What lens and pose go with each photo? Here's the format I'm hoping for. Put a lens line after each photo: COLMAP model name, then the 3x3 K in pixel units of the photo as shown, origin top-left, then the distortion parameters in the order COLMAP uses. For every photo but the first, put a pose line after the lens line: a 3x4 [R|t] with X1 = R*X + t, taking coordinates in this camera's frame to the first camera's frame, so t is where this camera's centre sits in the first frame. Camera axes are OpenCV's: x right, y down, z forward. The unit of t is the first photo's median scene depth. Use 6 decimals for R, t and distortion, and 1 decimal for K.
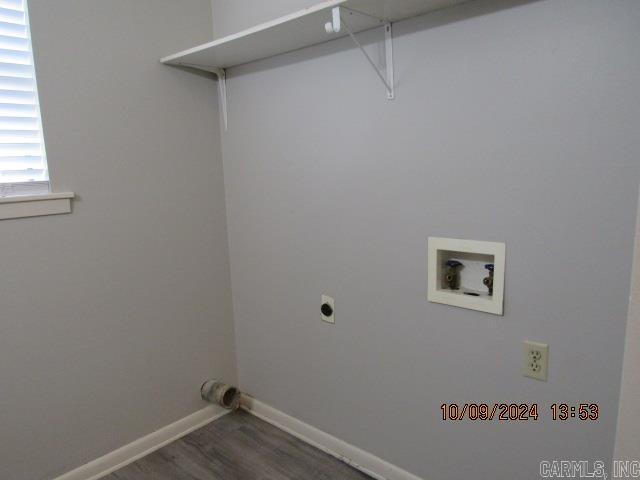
lens RADIAL K [[492.8, 0, 320.0], [0, 492.8, 240.0], [0, 0, 1]] dist [0.001386, -0.000085]
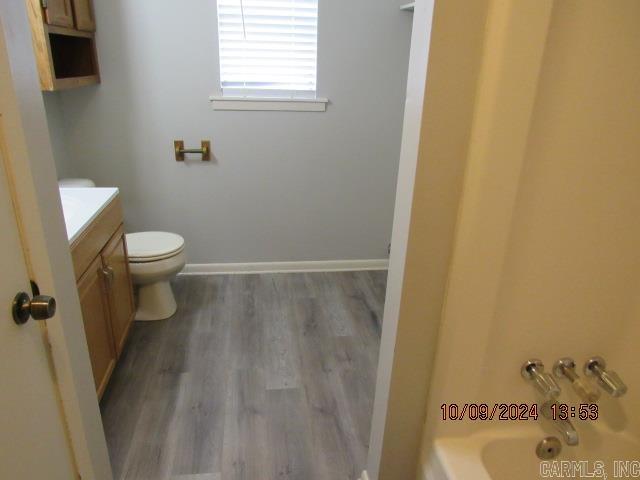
lens RADIAL K [[459.9, 0, 320.0], [0, 459.9, 240.0], [0, 0, 1]] dist [-0.008291, -0.002673]
pose [[0.762780, 0.271183, -0.587049, 0.493659], [-0.158537, 0.958537, 0.236796, -0.005515], [0.626923, -0.087555, 0.774146, -0.227839]]
